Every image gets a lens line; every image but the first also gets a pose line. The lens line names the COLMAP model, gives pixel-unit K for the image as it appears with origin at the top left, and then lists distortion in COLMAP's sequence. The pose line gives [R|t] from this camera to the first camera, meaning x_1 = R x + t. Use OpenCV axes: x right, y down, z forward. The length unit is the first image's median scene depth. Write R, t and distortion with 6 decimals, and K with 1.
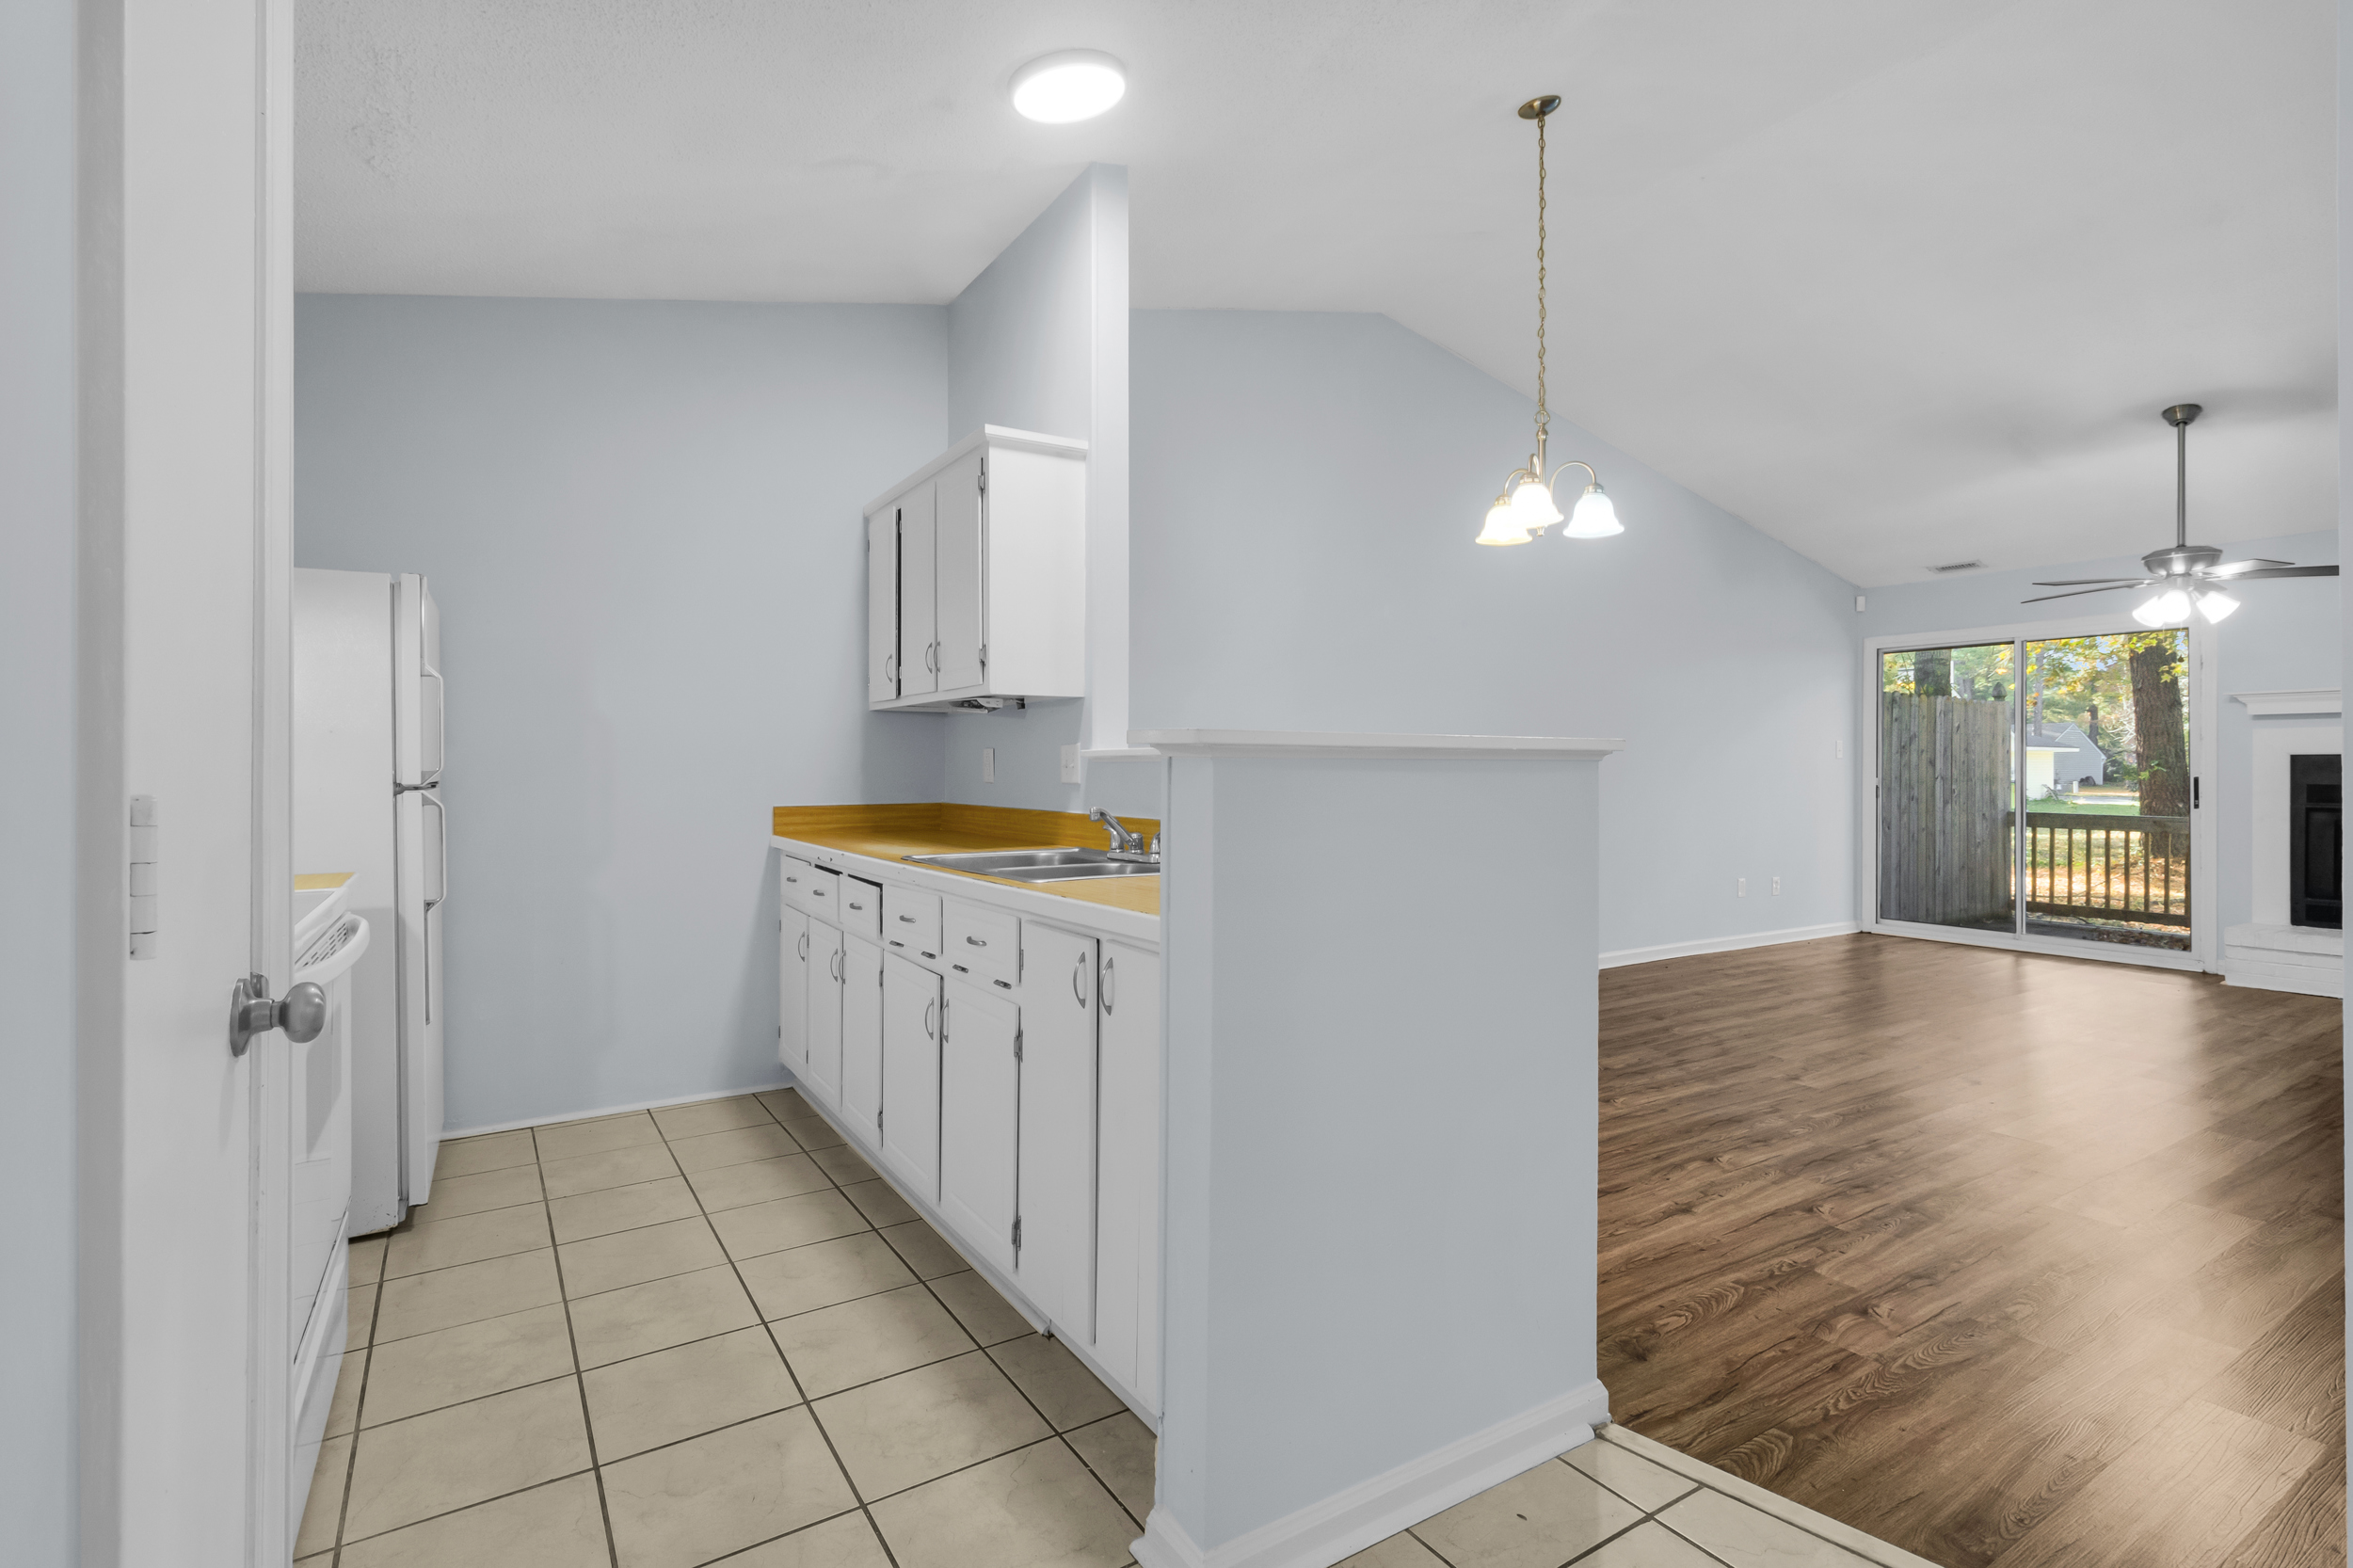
lens RADIAL K [[1101.4, 0, 1189.4], [0, 1101.4, 765.5], [0, 0, 1]] dist [0.001188, -0.000159]
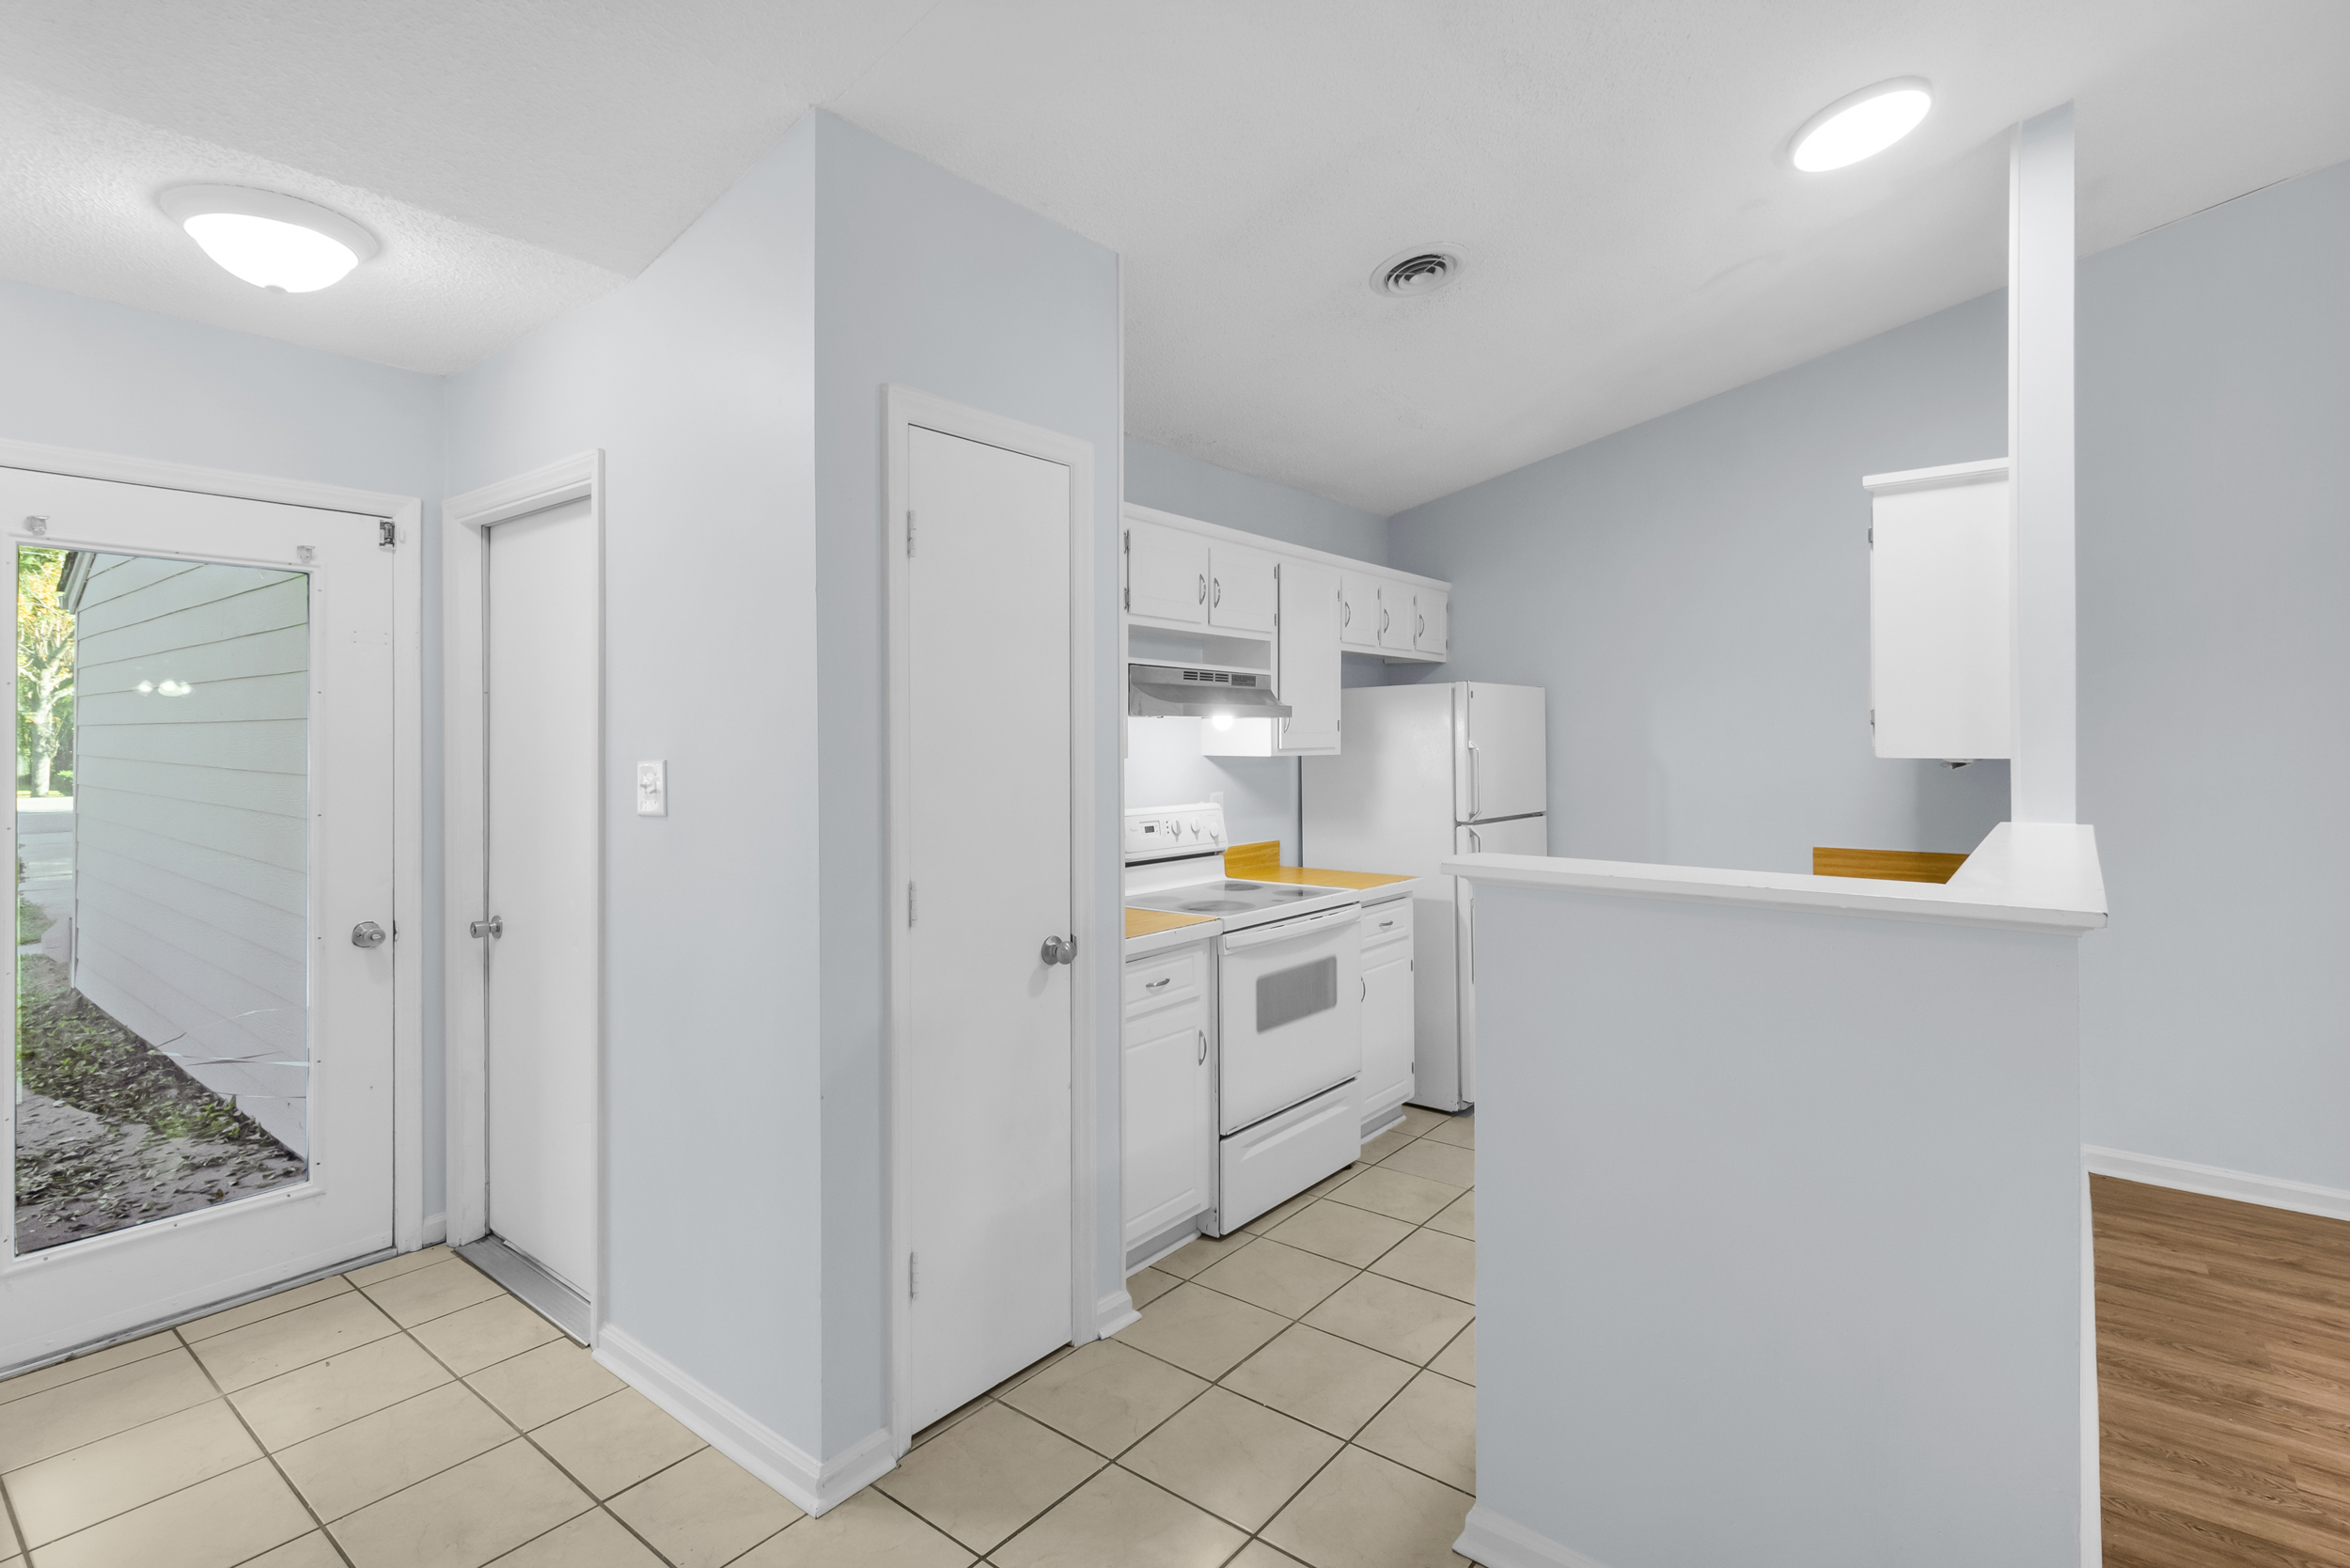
lens RADIAL K [[1131.3, 0, 1191.0], [0, 1131.3, 735.3], [0, 0, 1]] dist [0.000276, 0.000047]
pose [[0.326965, -0.003817, -0.945029, 0.513105], [0.004339, 0.999987, -0.002538, -0.079491], [0.945026, -0.003271, 0.326978, 0.117714]]
